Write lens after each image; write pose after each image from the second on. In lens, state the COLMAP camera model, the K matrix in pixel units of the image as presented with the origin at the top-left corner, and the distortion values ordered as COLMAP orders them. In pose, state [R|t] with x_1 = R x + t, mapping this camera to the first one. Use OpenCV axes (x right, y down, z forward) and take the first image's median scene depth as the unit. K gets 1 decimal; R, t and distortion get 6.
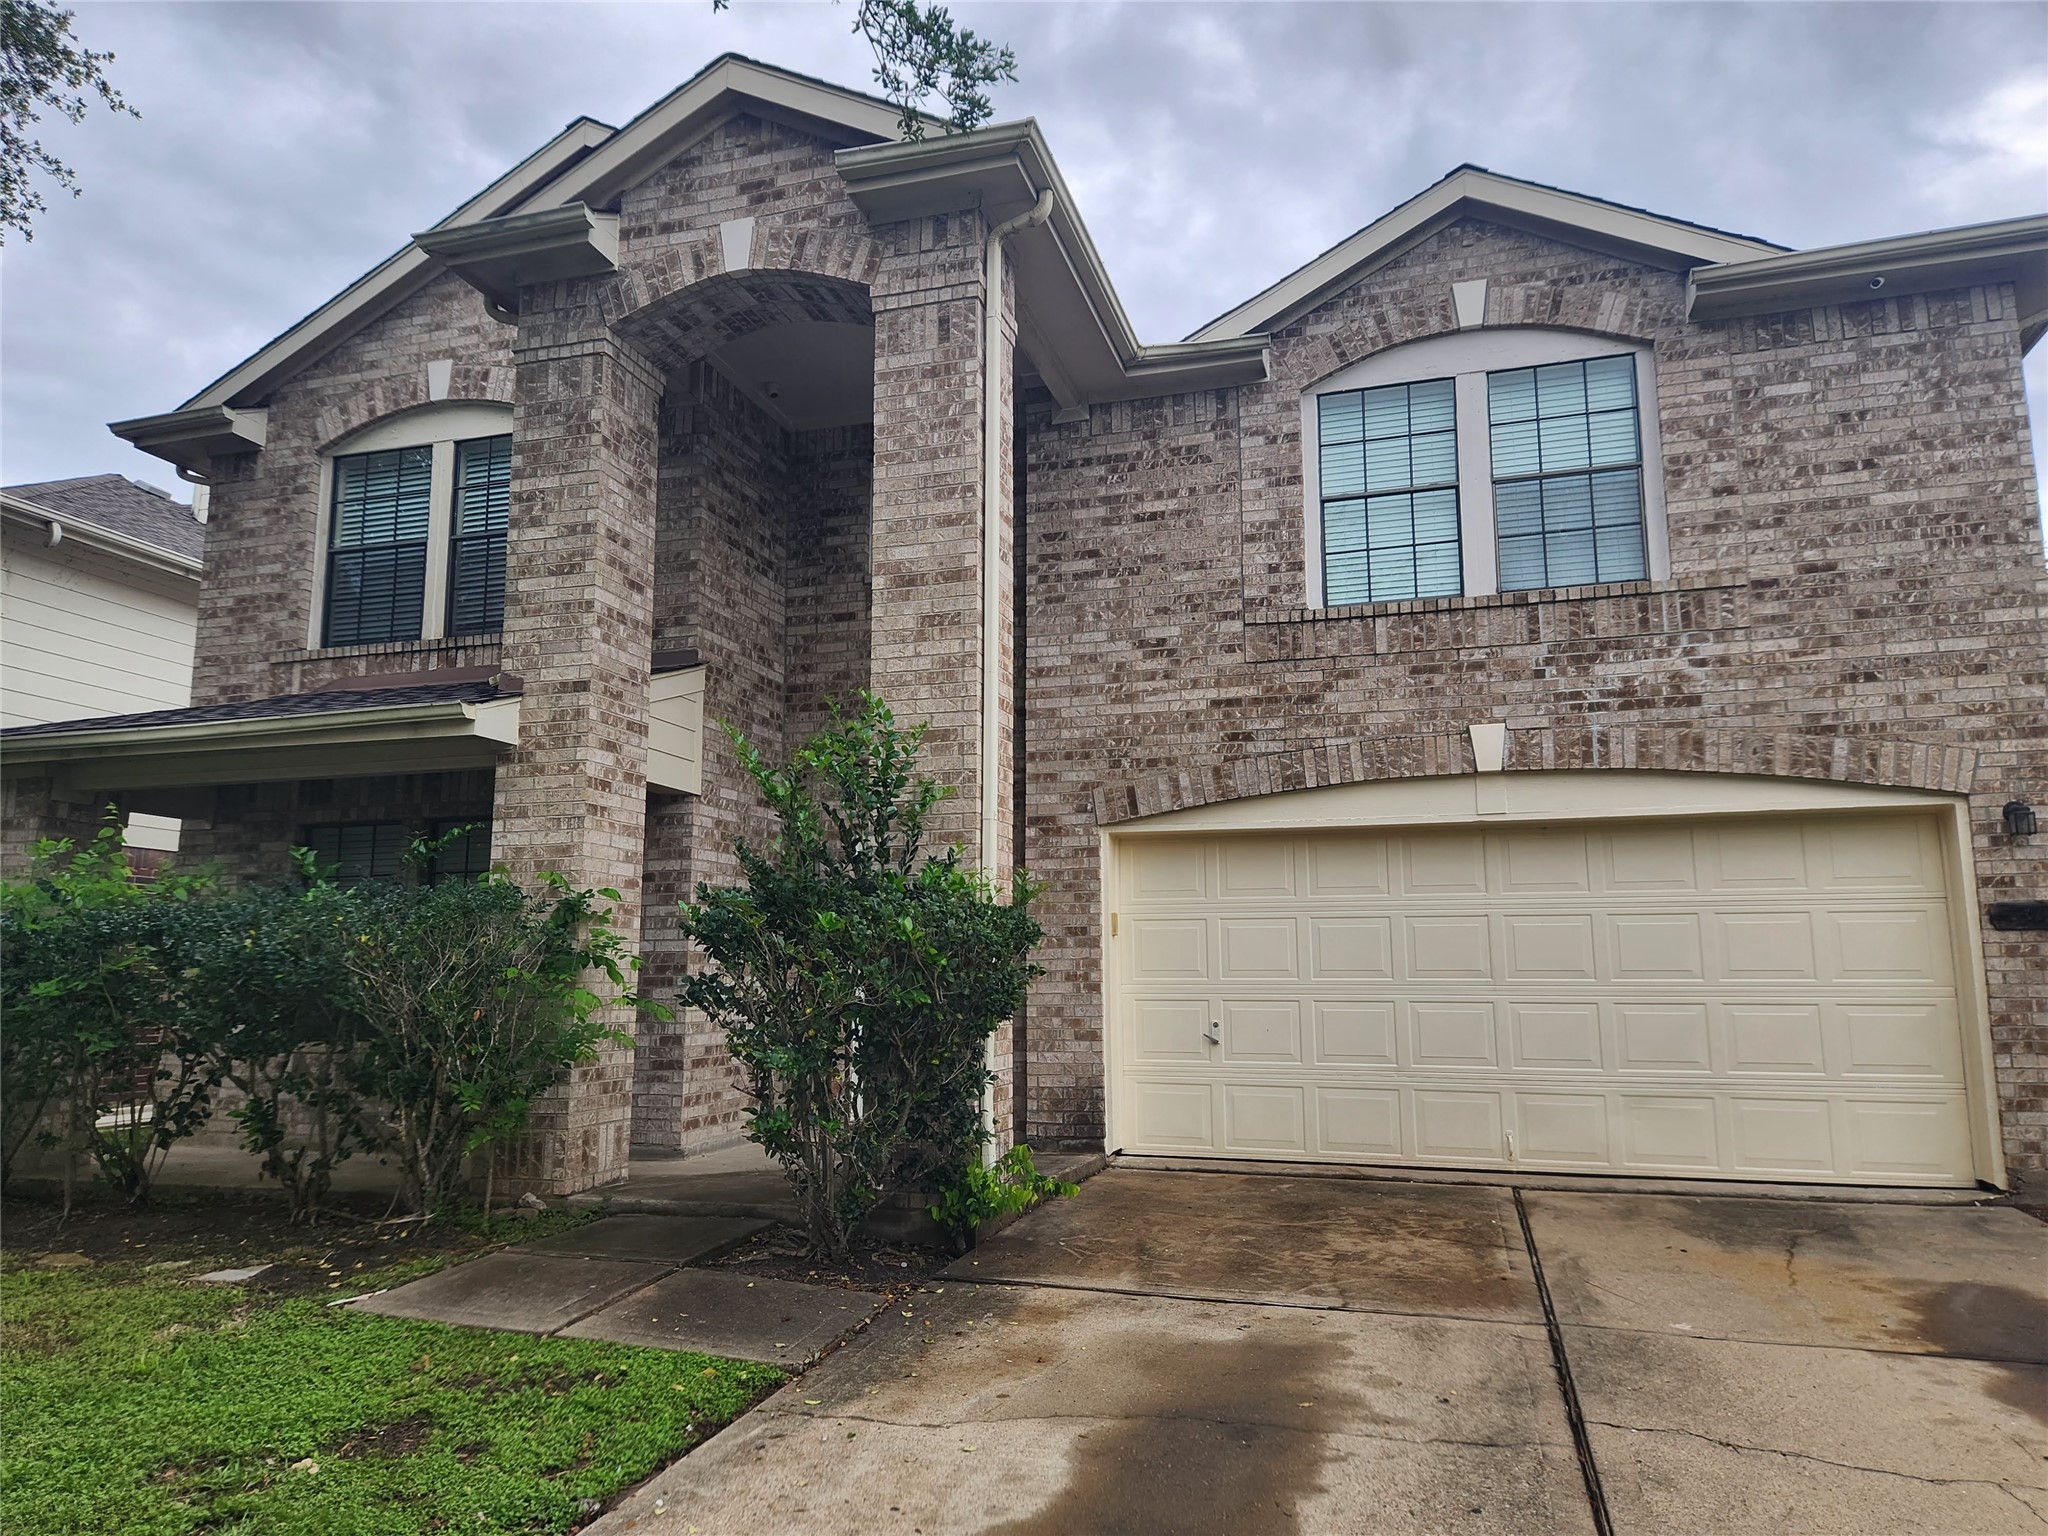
lens RADIAL K [[1366.2, 0, 1026.2], [0, 1366.2, 773.0], [0, 0, 1]] dist [0.060880, -0.062601]
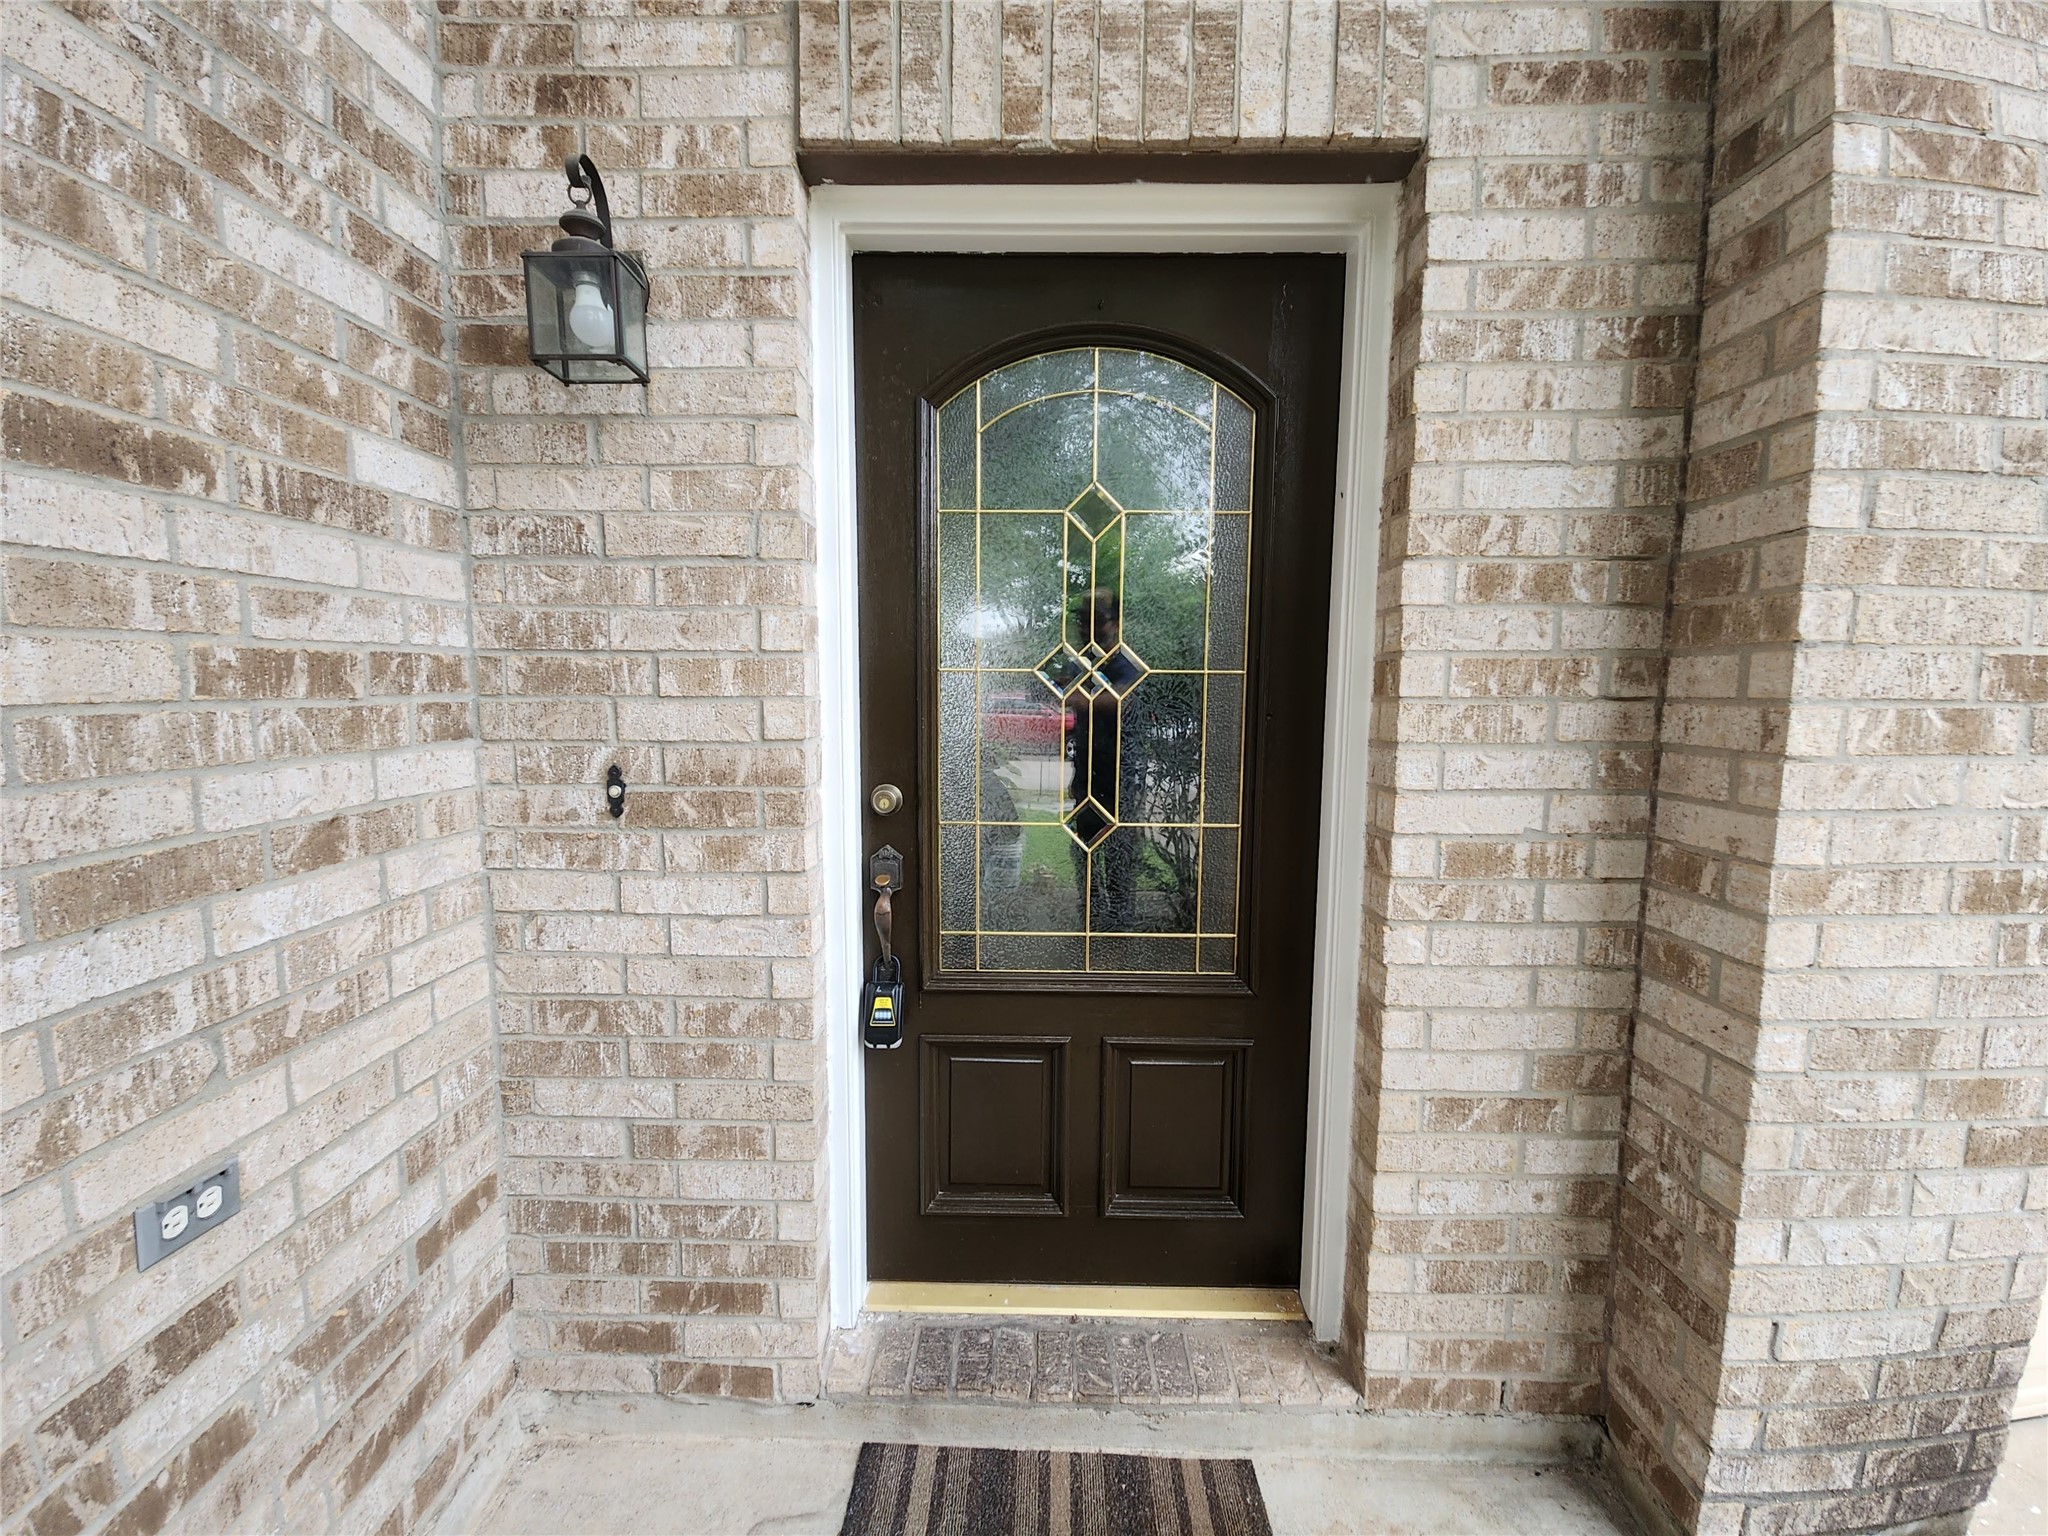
lens RADIAL K [[825.1, 0, 1027.3], [0, 825.1, 757.7], [0, 0, 1]] dist [-0.023599, -0.000516]
pose [[0.960666, -0.016854, 0.277195, -0.153573], [-0.053187, 0.968512, 0.243218, 0.115064], [-0.272566, -0.248395, 0.929520, 1.001315]]
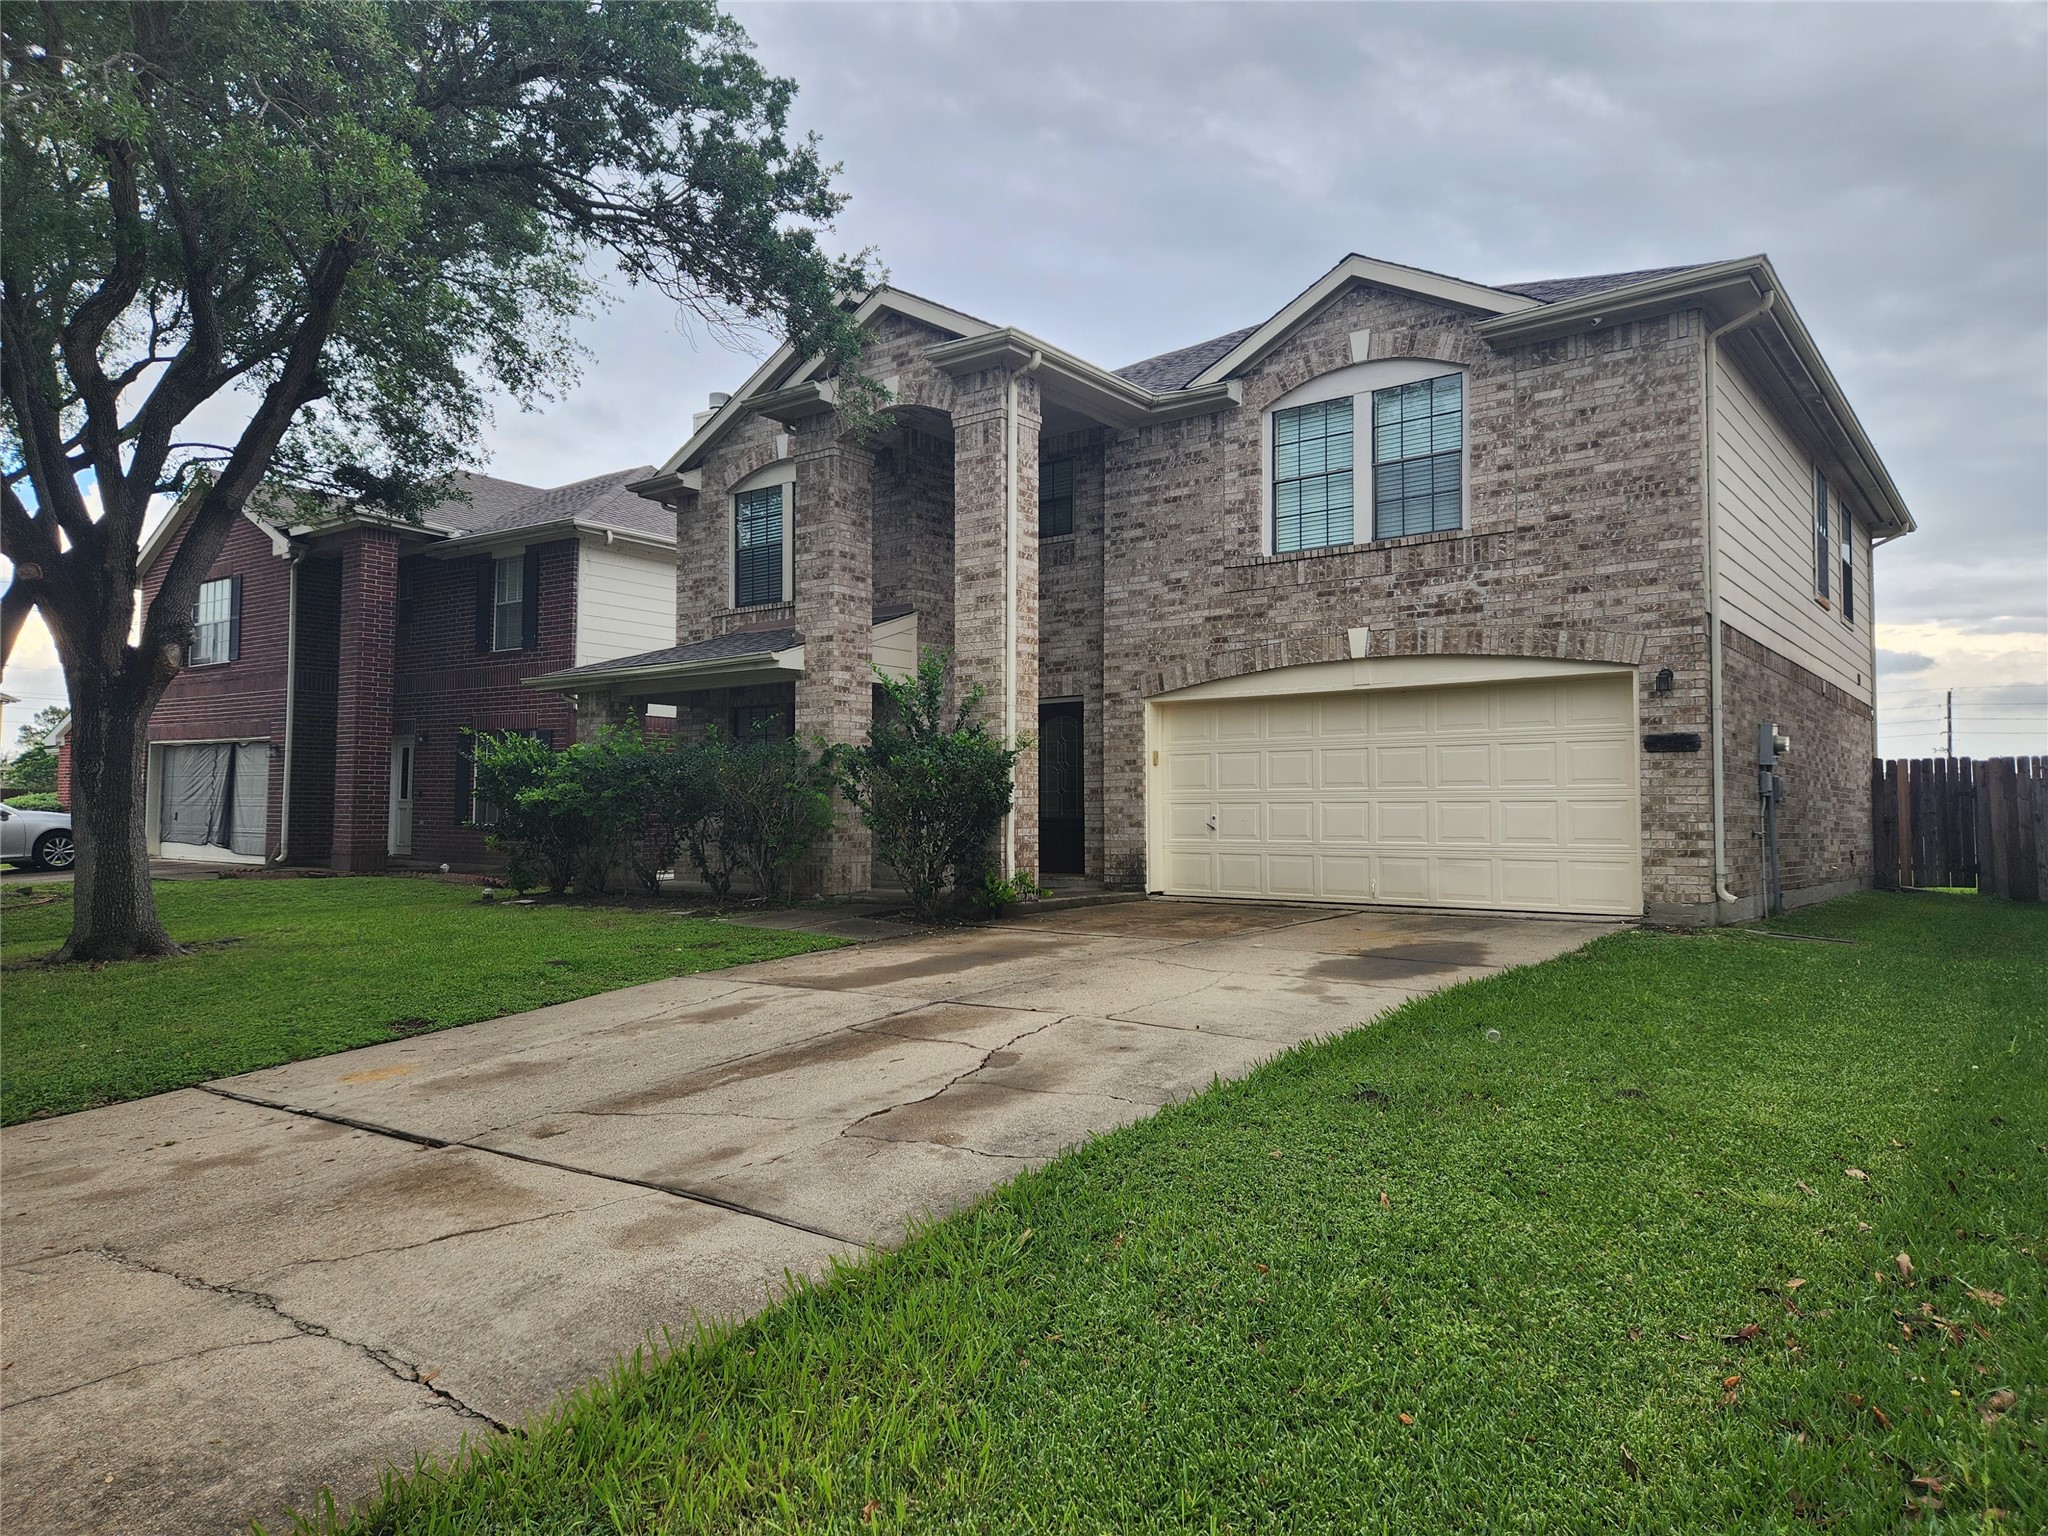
lens RADIAL K [[1366.2, 0, 1011.9], [0, 1366.2, 756.6], [0, 0, 1]] dist [0.060880, -0.062601]
pose [[0.934774, -0.015156, -0.354920, 0.527316], [0.054033, 0.993531, 0.099882, -0.068465], [0.351110, -0.112545, 0.929546, -0.629000]]
